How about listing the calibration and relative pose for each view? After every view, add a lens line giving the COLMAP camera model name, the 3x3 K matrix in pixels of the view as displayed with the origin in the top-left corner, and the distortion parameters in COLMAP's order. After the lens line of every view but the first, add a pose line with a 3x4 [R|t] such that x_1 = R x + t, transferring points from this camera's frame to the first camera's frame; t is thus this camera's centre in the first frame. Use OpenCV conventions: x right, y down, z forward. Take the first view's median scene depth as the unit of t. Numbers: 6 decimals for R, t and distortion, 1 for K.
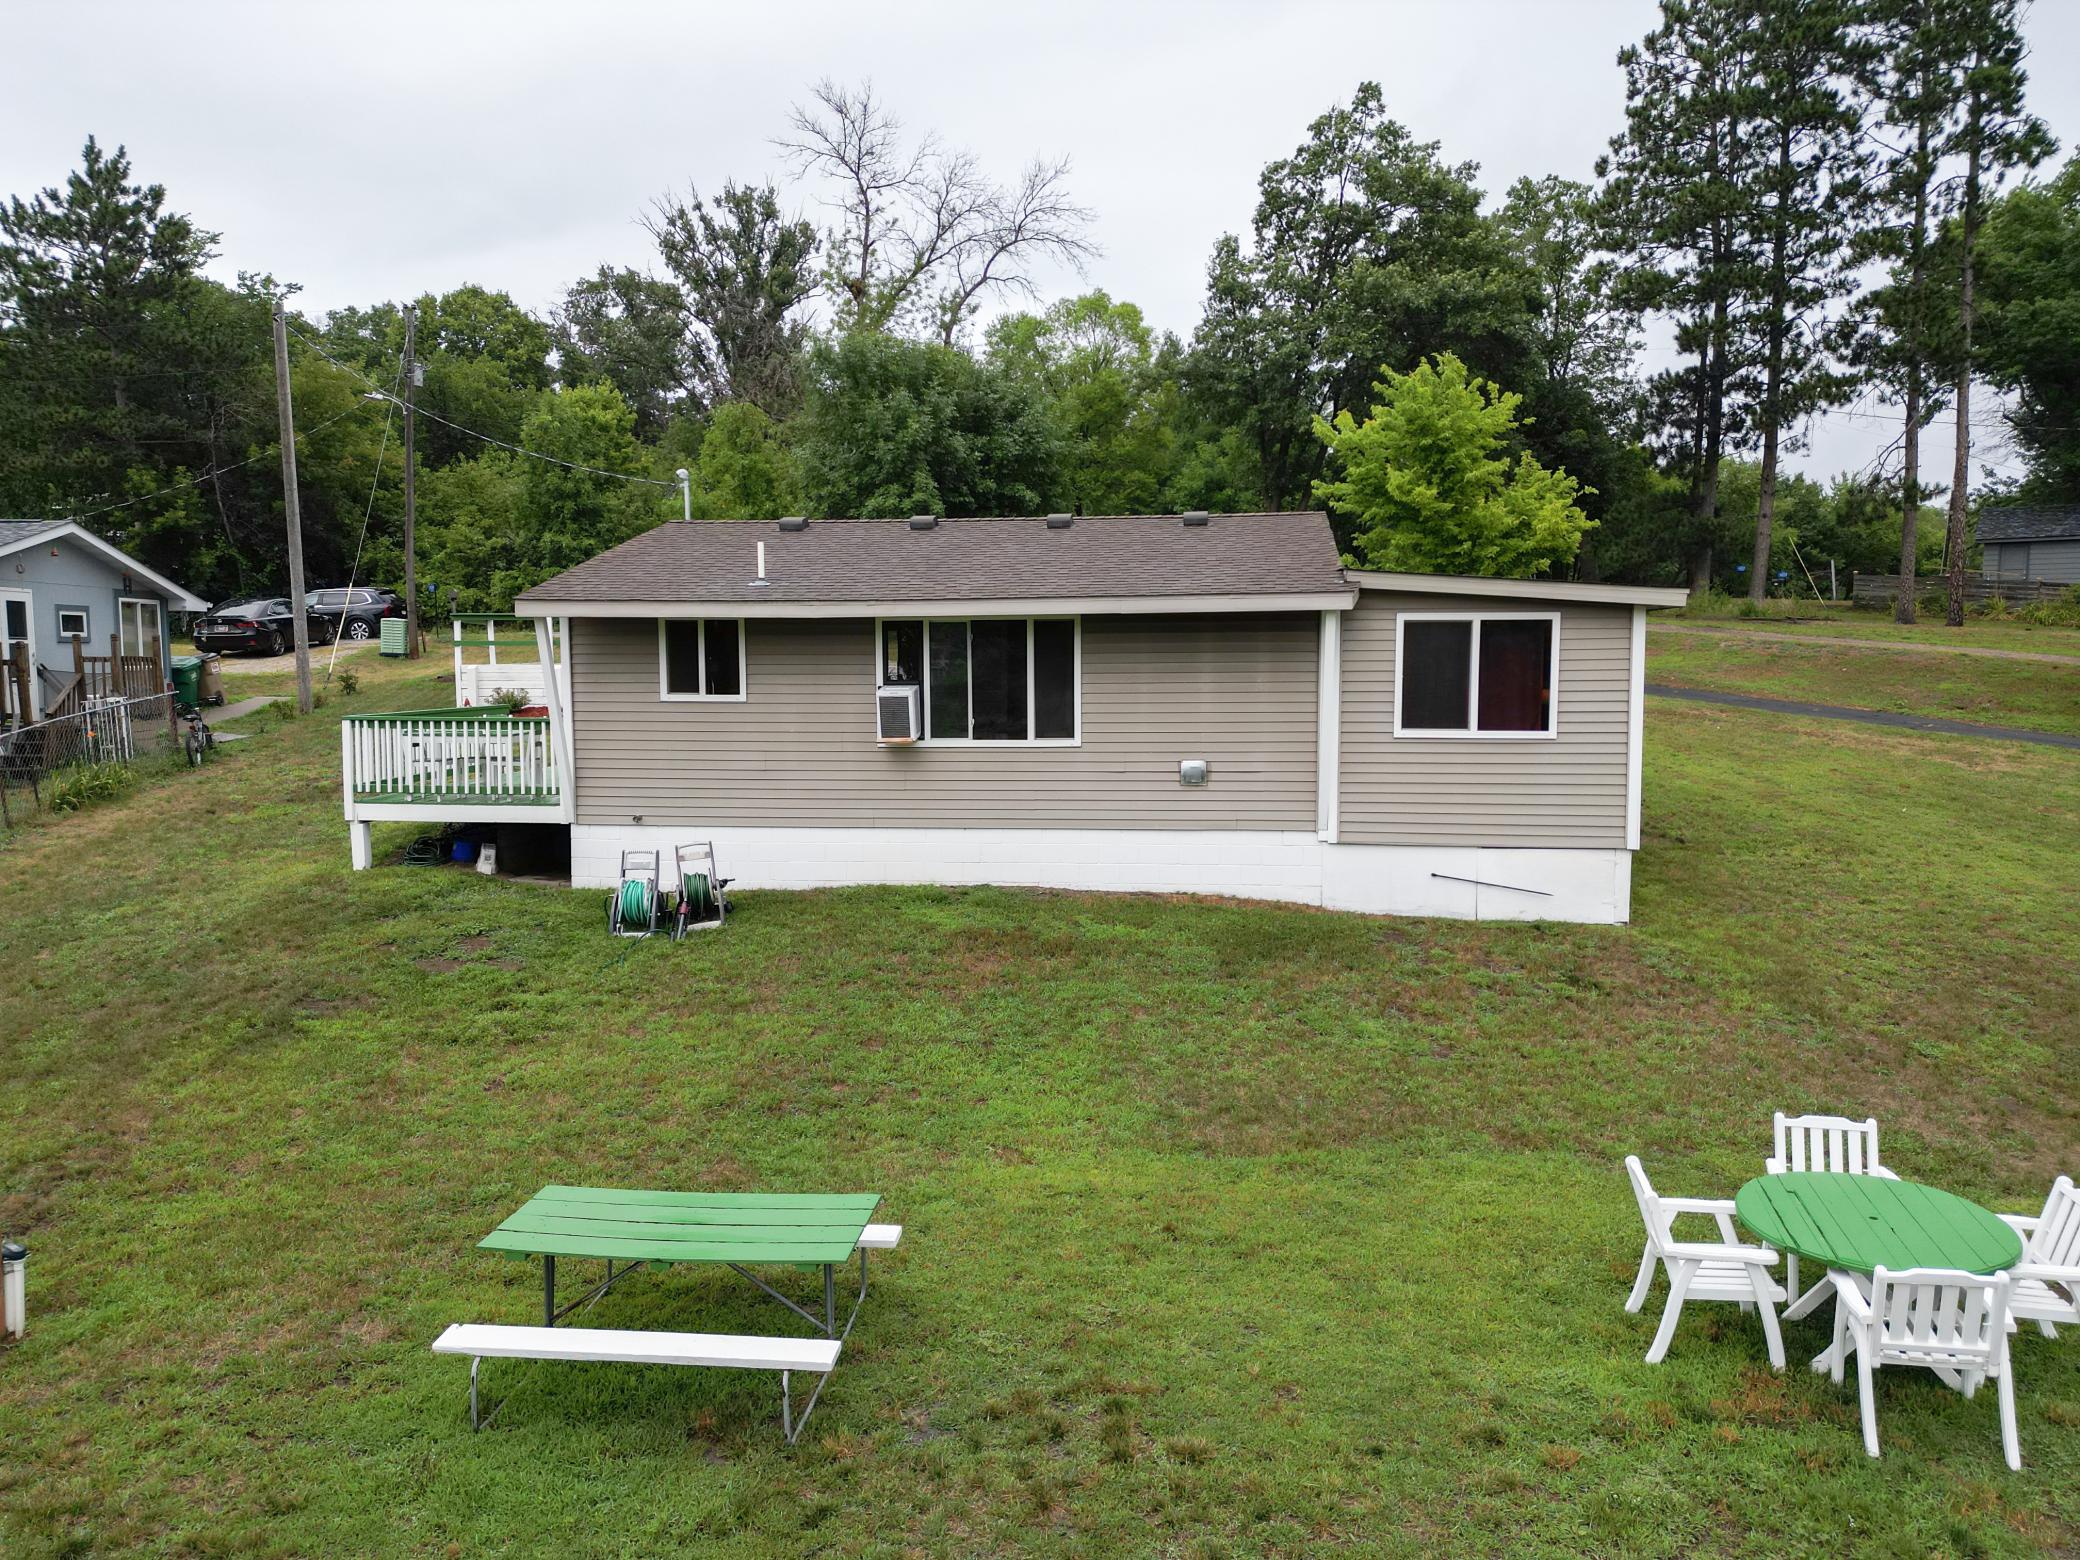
lens RADIAL K [[1468.9, 0, 1026.7], [0, 1468.9, 747.7], [0, 0, 1]] dist [0.066123, -0.037288]
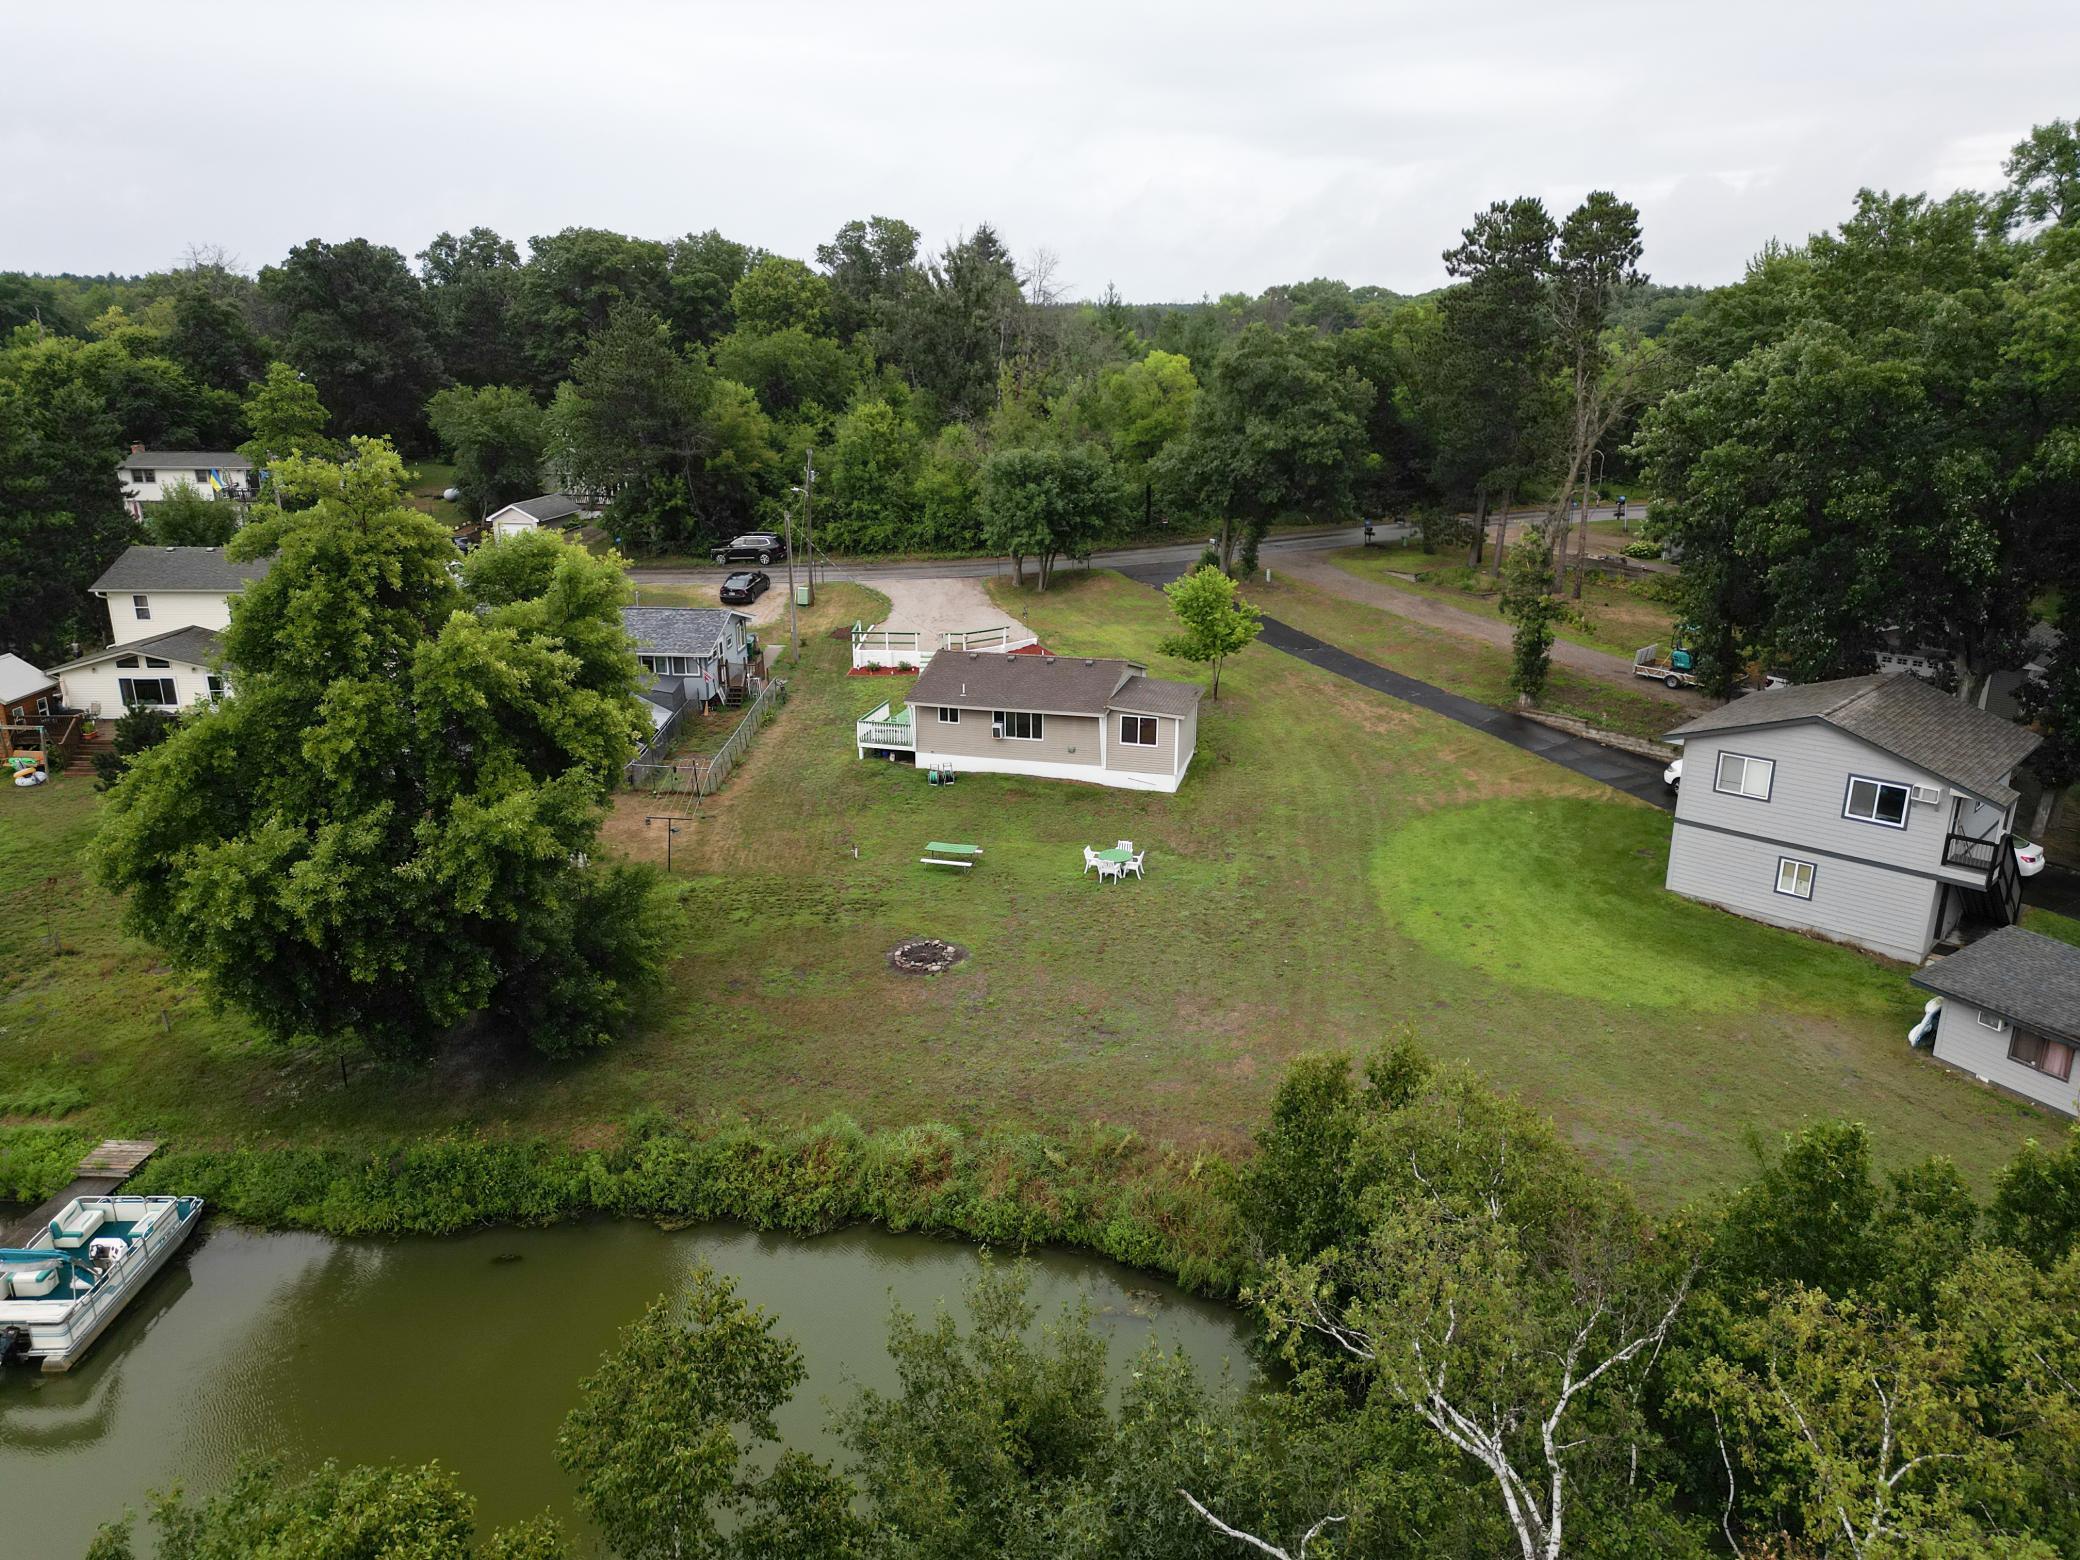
lens RADIAL K [[1468.9, 0, 1026.7], [0, 1468.9, 747.7], [0, 0, 1]] dist [0.066123, -0.037288]
pose [[0.990096, 0.042468, -0.133812, 0.179977], [-0.012687, 0.976317, 0.215974, -0.288214], [0.139815, -0.212138, 0.967186, -0.973517]]
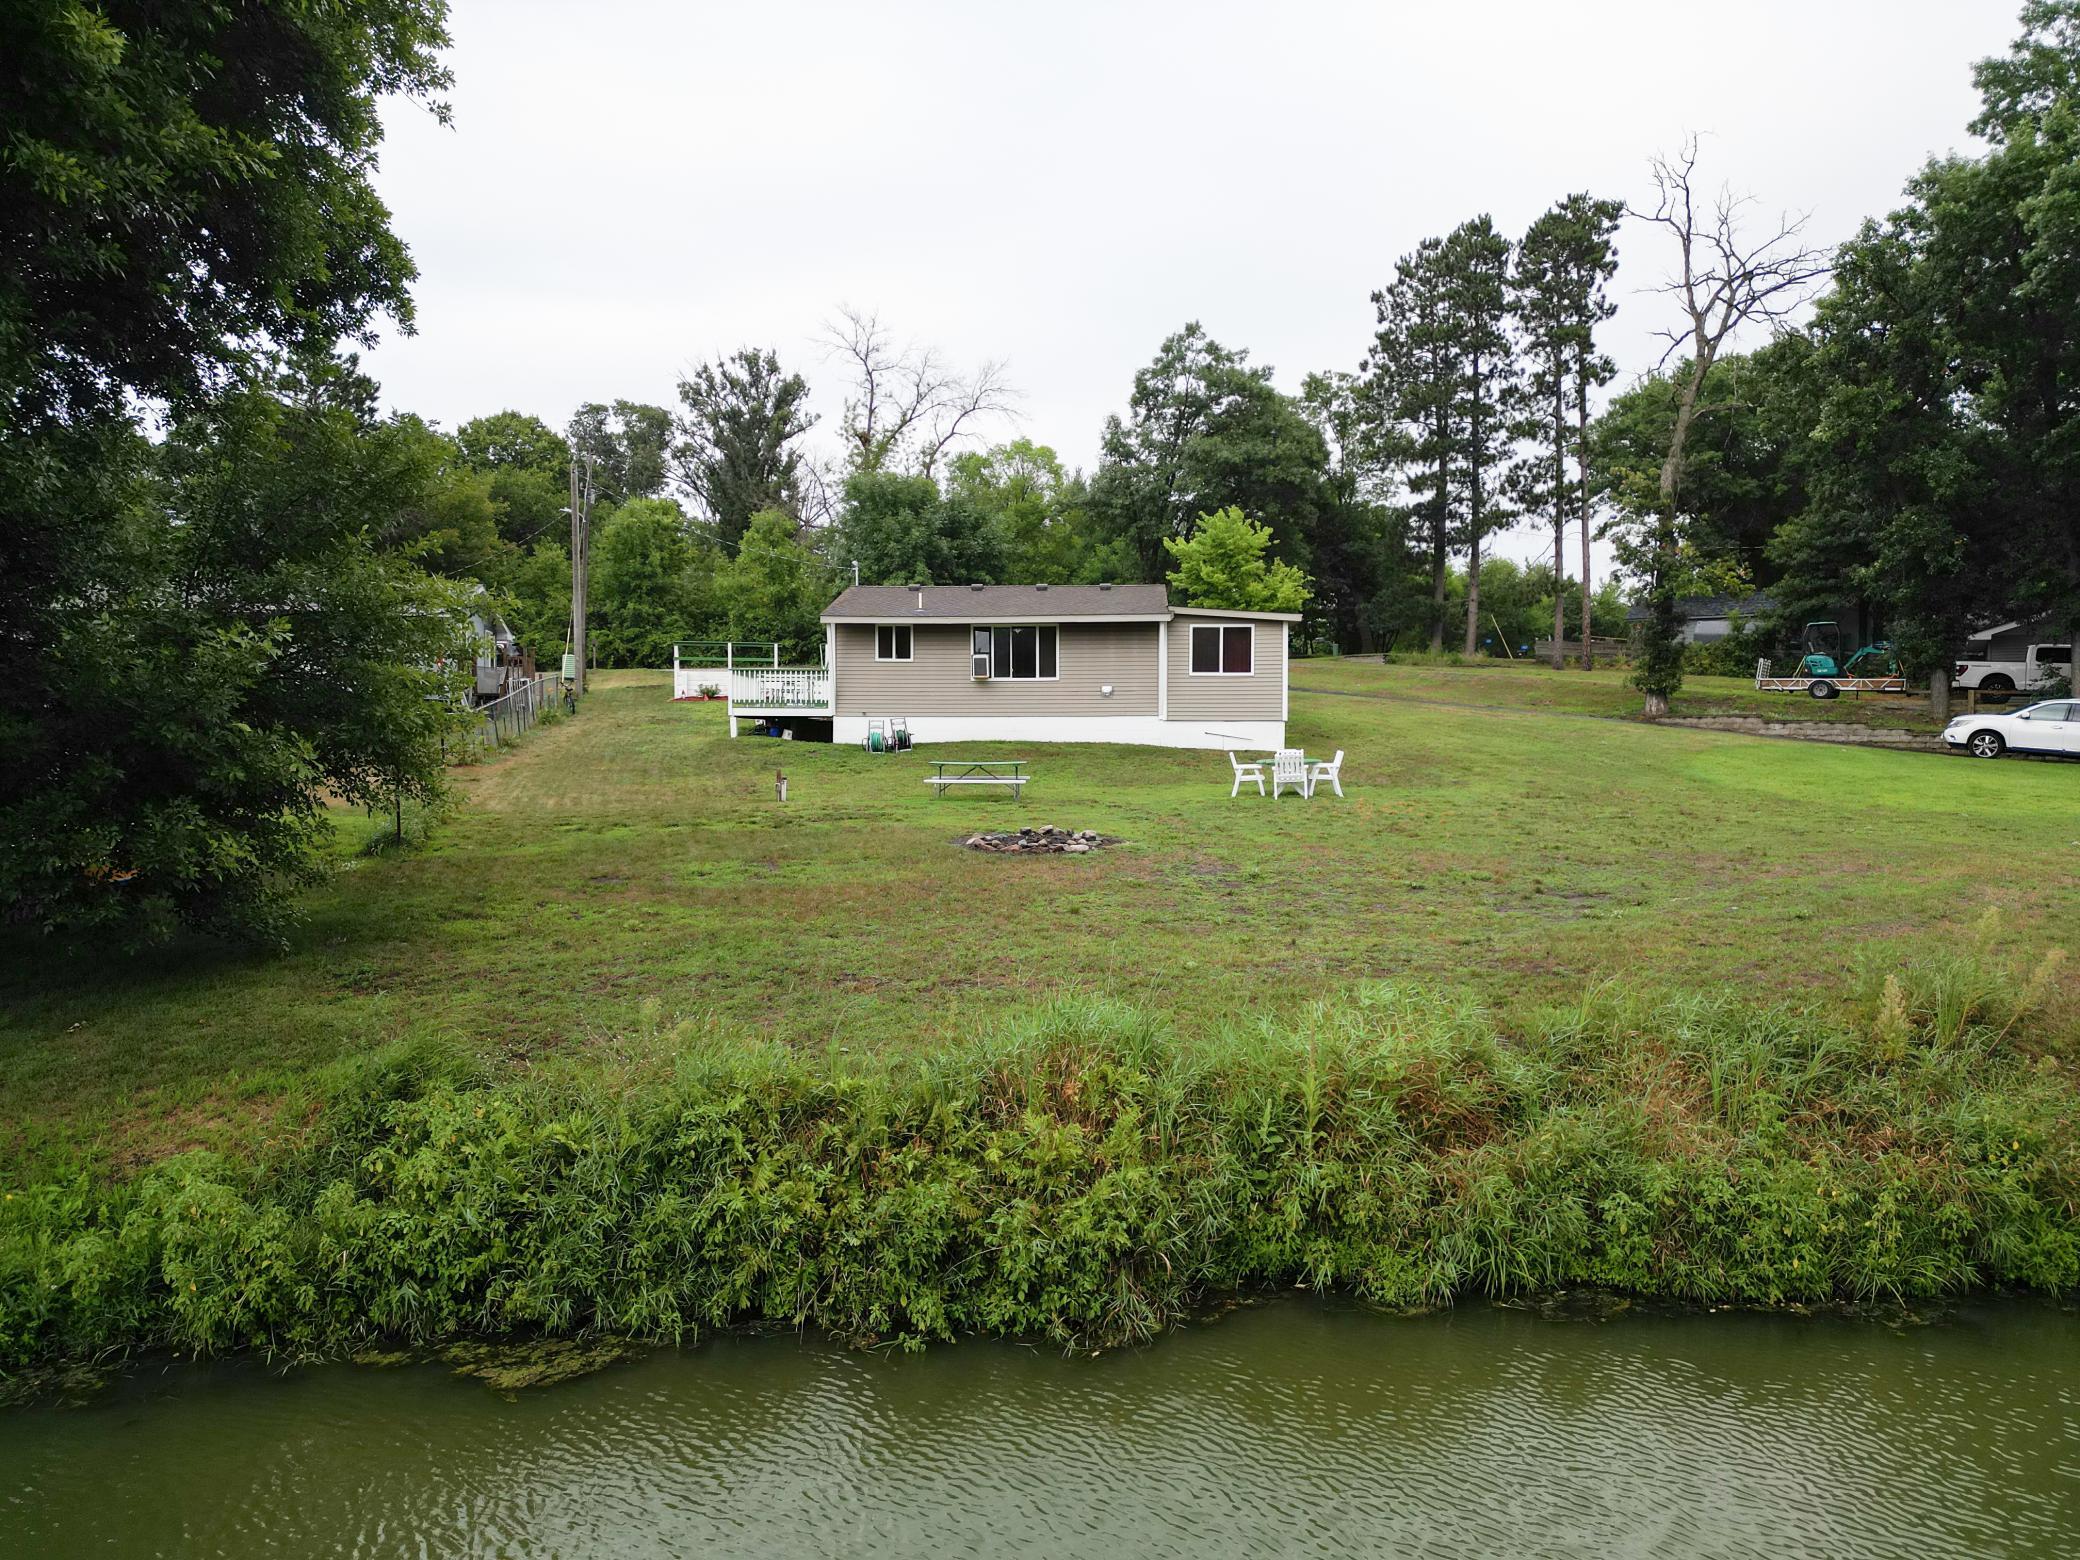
lens RADIAL K [[1468.9, 0, 1026.7], [0, 1468.9, 747.7], [0, 0, 1]] dist [0.066123, -0.037288]
pose [[0.997057, 0.003026, 0.076609, -0.067474], [0.001595, 0.998186, -0.060185, 0.086069], [-0.076652, 0.060130, 0.995243, -0.461008]]
